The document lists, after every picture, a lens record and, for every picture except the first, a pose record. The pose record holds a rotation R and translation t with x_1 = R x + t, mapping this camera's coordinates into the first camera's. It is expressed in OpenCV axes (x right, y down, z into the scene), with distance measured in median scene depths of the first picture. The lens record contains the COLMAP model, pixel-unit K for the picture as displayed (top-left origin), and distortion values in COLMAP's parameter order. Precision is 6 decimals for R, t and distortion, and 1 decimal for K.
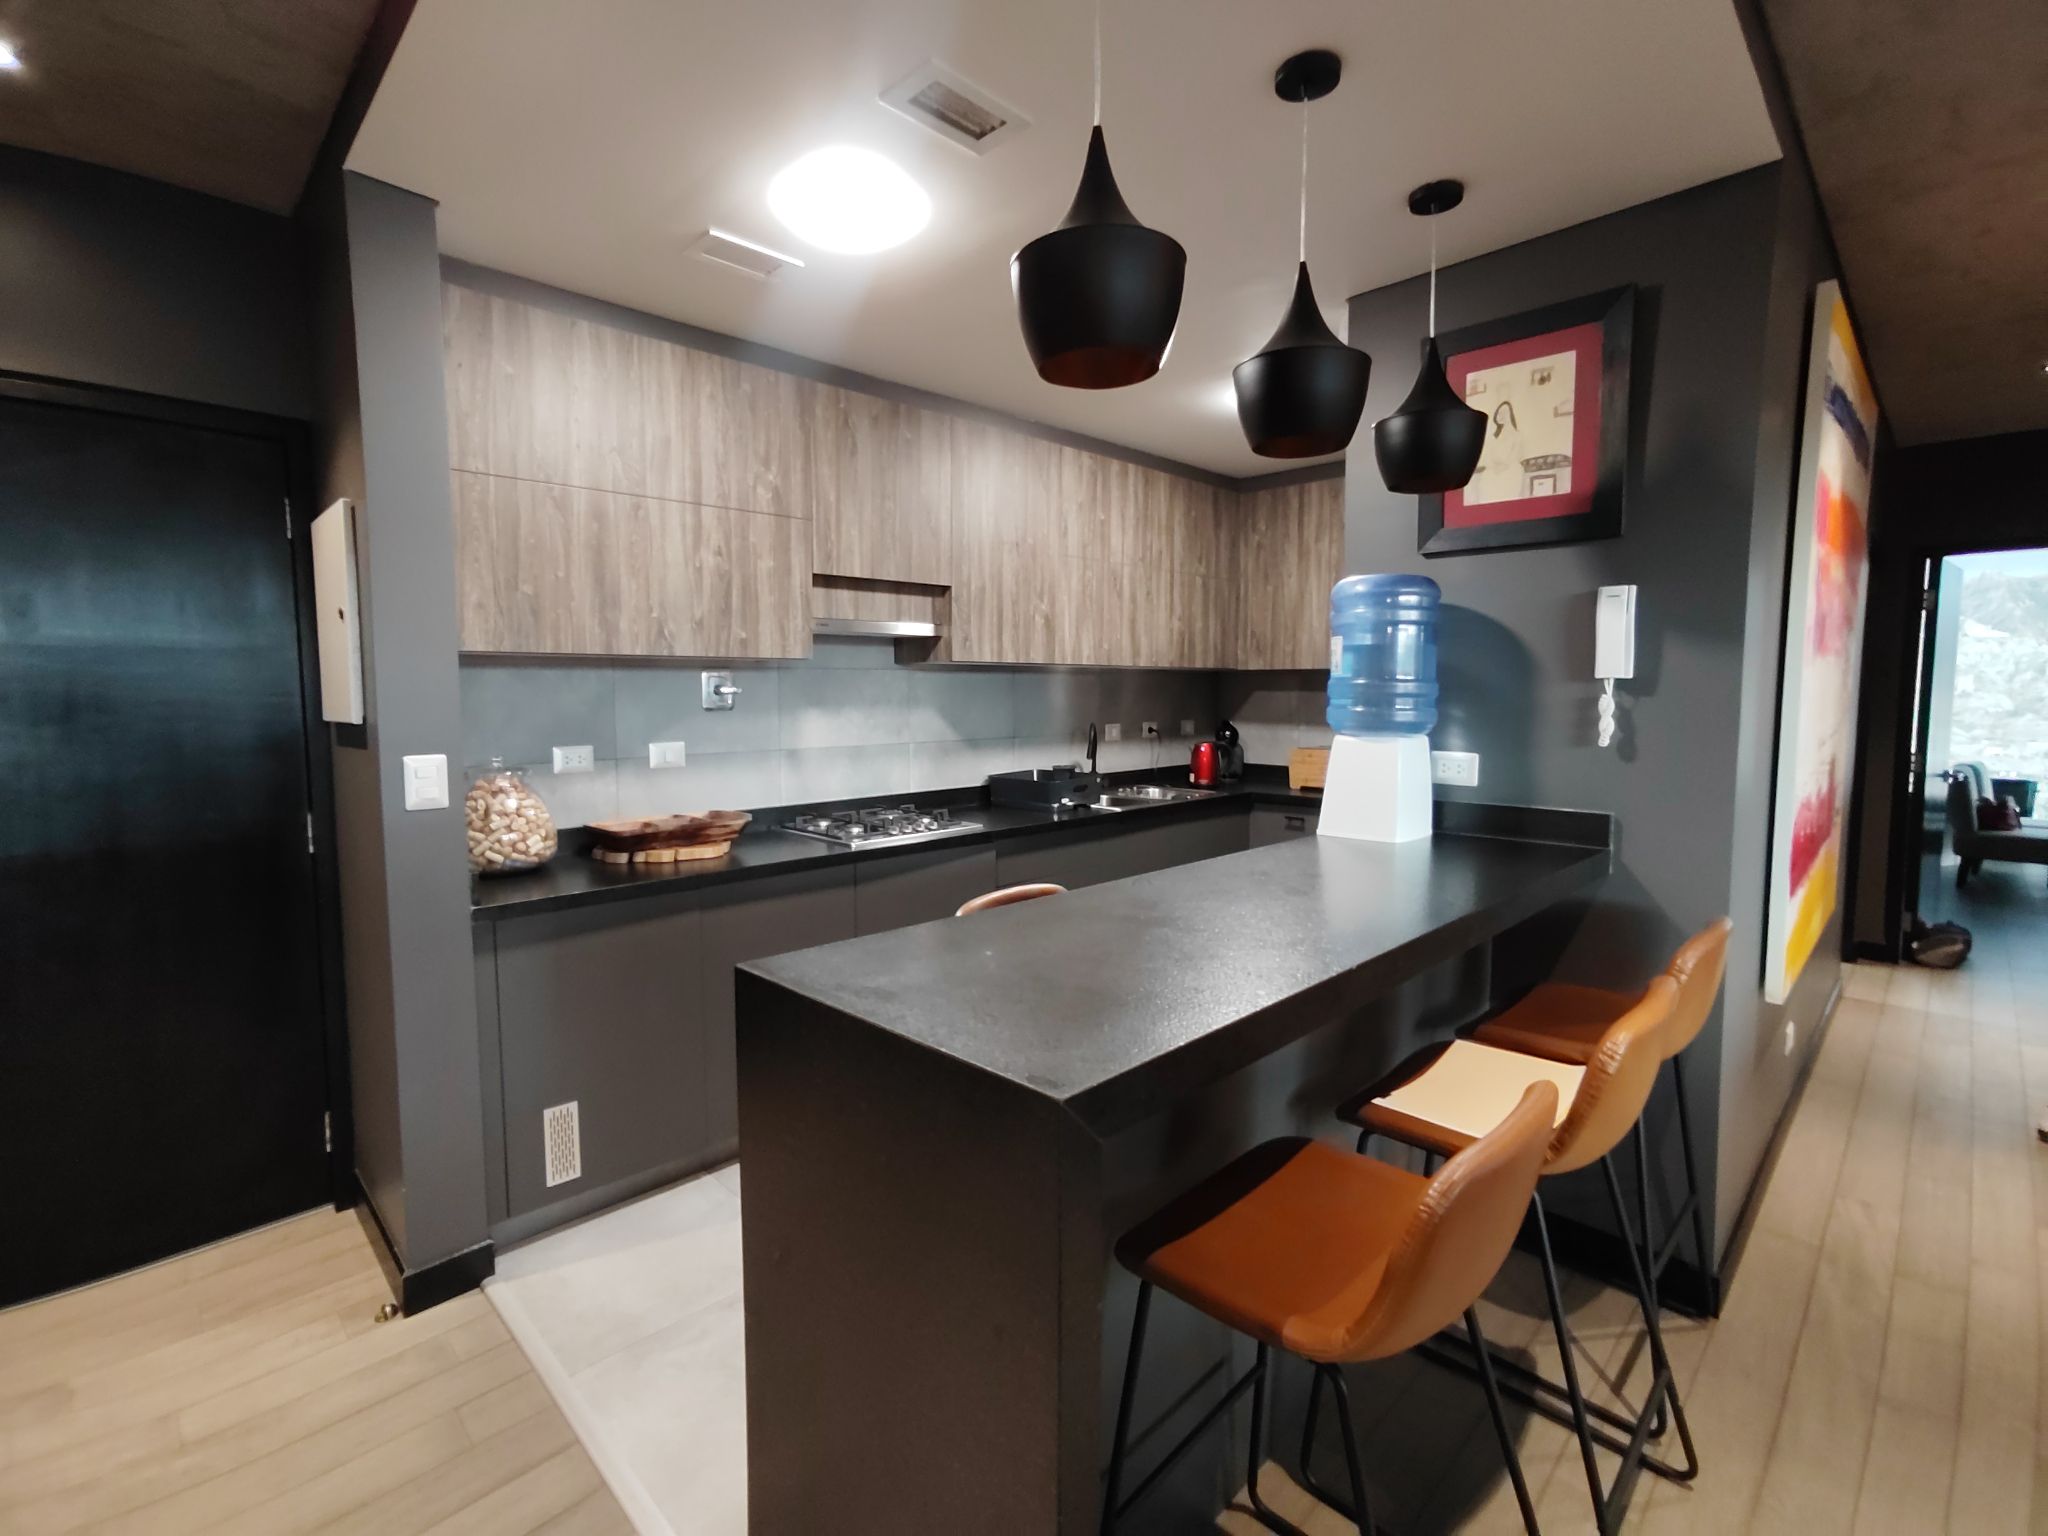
lens RADIAL K [[944.2, 0, 1017.1], [0, 944.2, 761.0], [0, 0, 1]] dist [-0.046680, 0.046550]
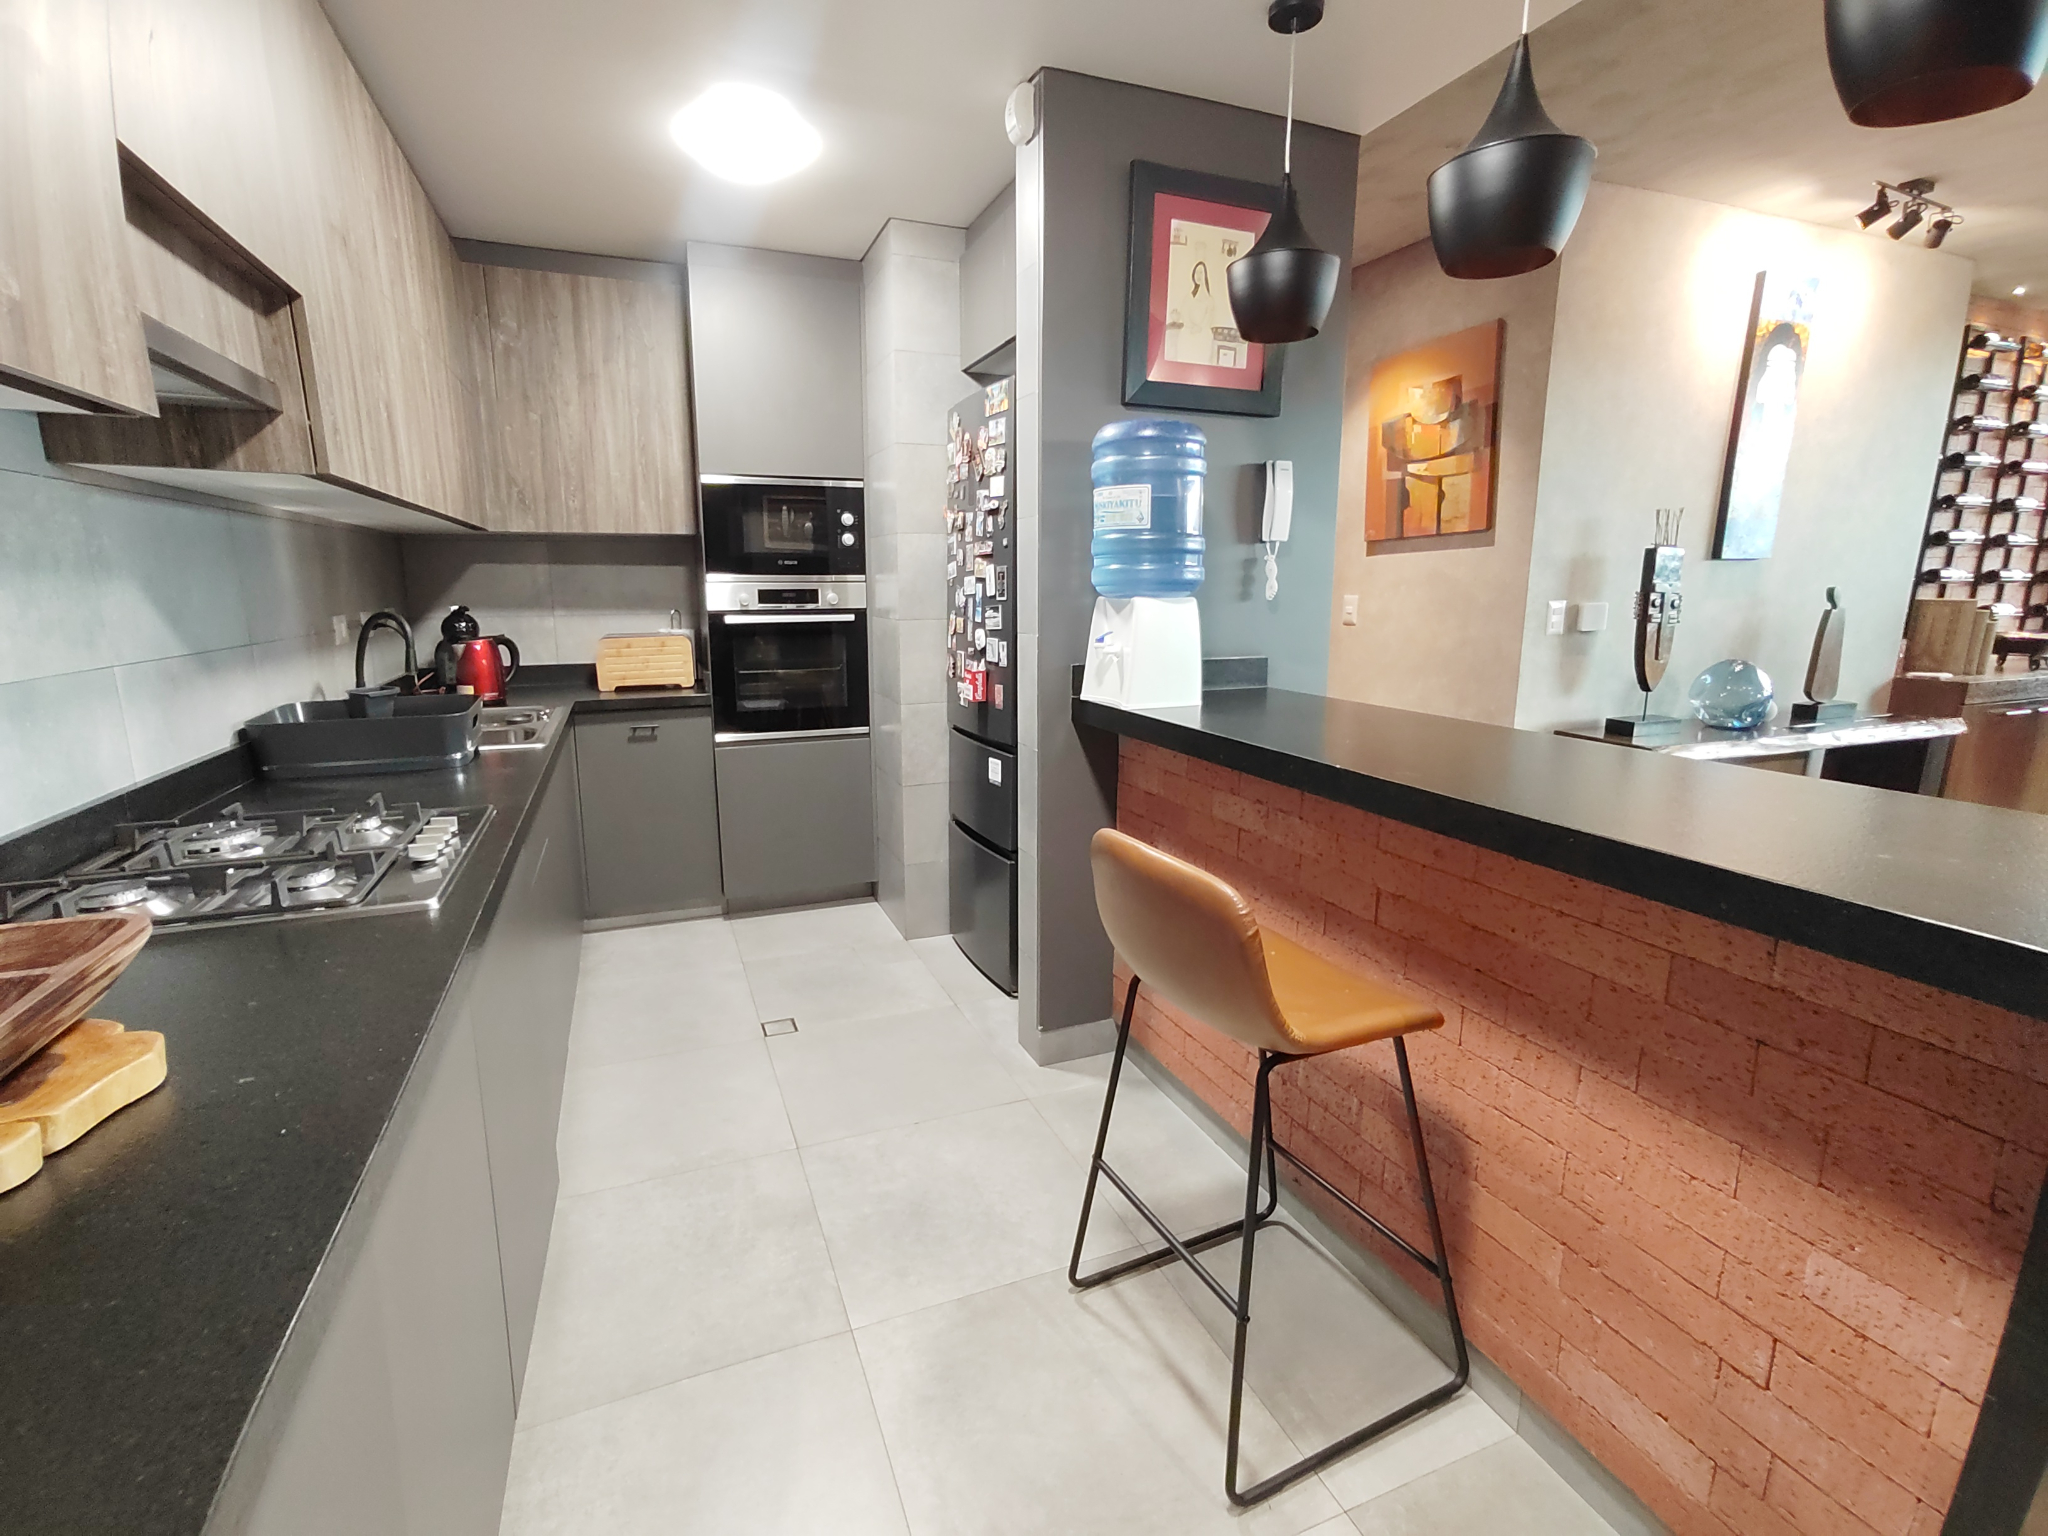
lens RADIAL K [[944.2, 0, 1017.1], [0, 944.2, 761.0], [0, 0, 1]] dist [-0.046680, 0.046550]
pose [[0.381018, -0.176496, 0.907565, -0.441467], [0.072599, 0.984291, 0.160938, -0.020708], [-0.921713, 0.004568, 0.387846, 0.605541]]
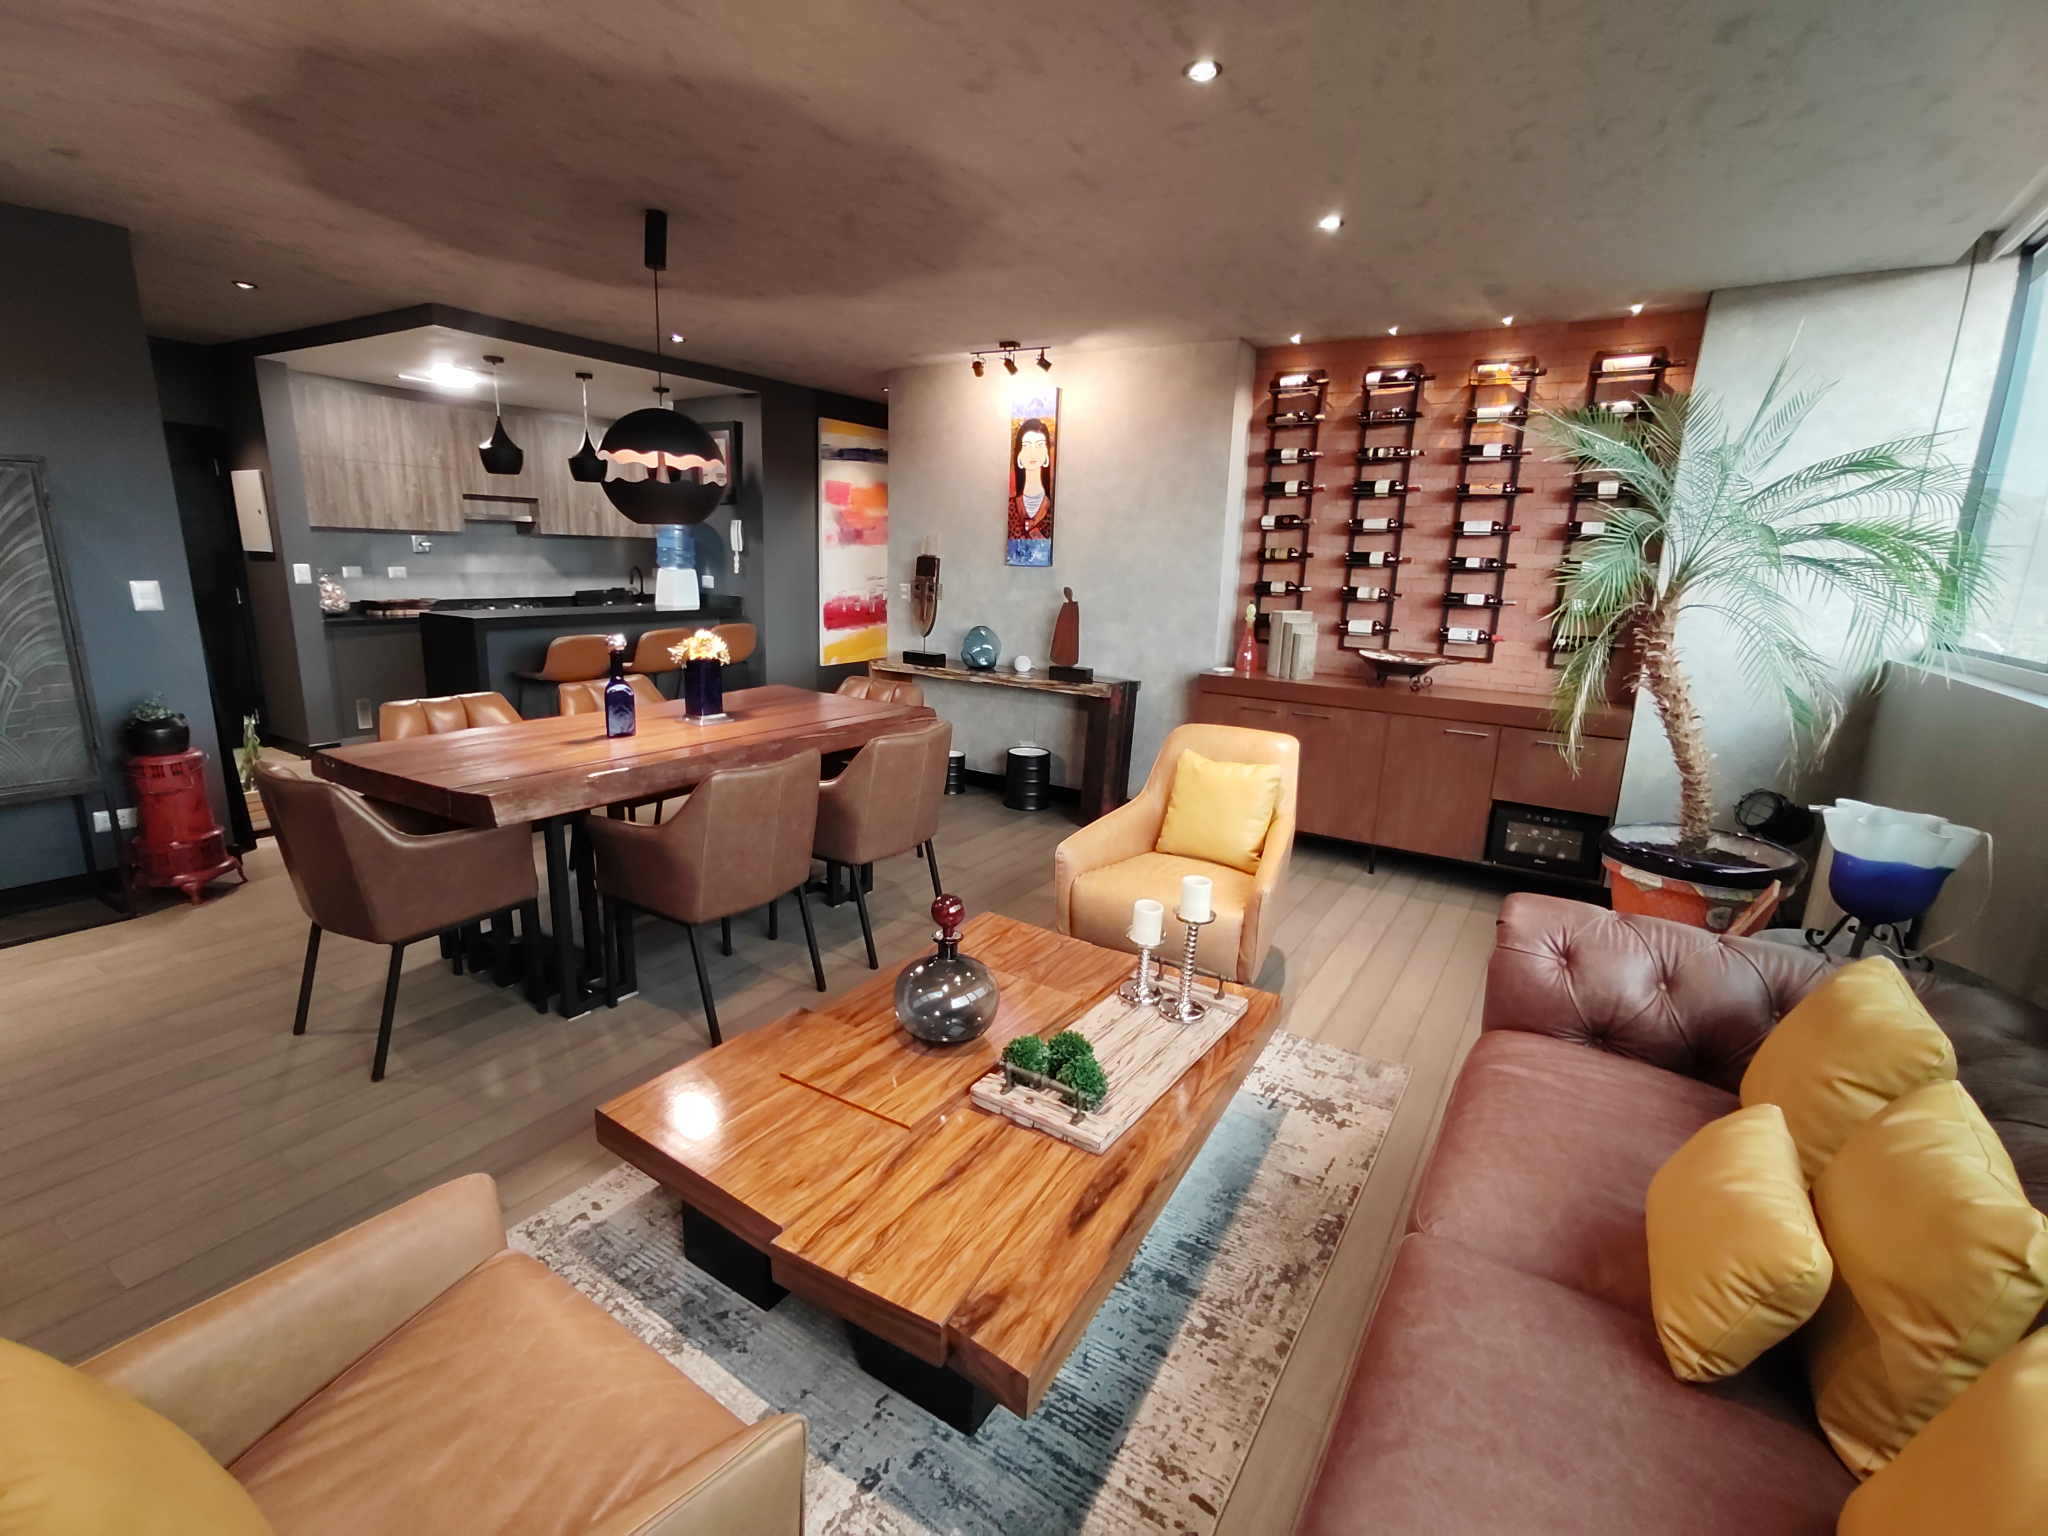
lens RADIAL K [[944.2, 0, 1017.1], [0, 944.2, 761.0], [0, 0, 1]] dist [-0.046680, 0.046550]
pose [[0.974595, -0.014801, 0.223485, 0.598950], [-0.017525, 0.989716, 0.141971, 0.102008], [-0.223287, -0.142281, 0.964313, -1.637210]]
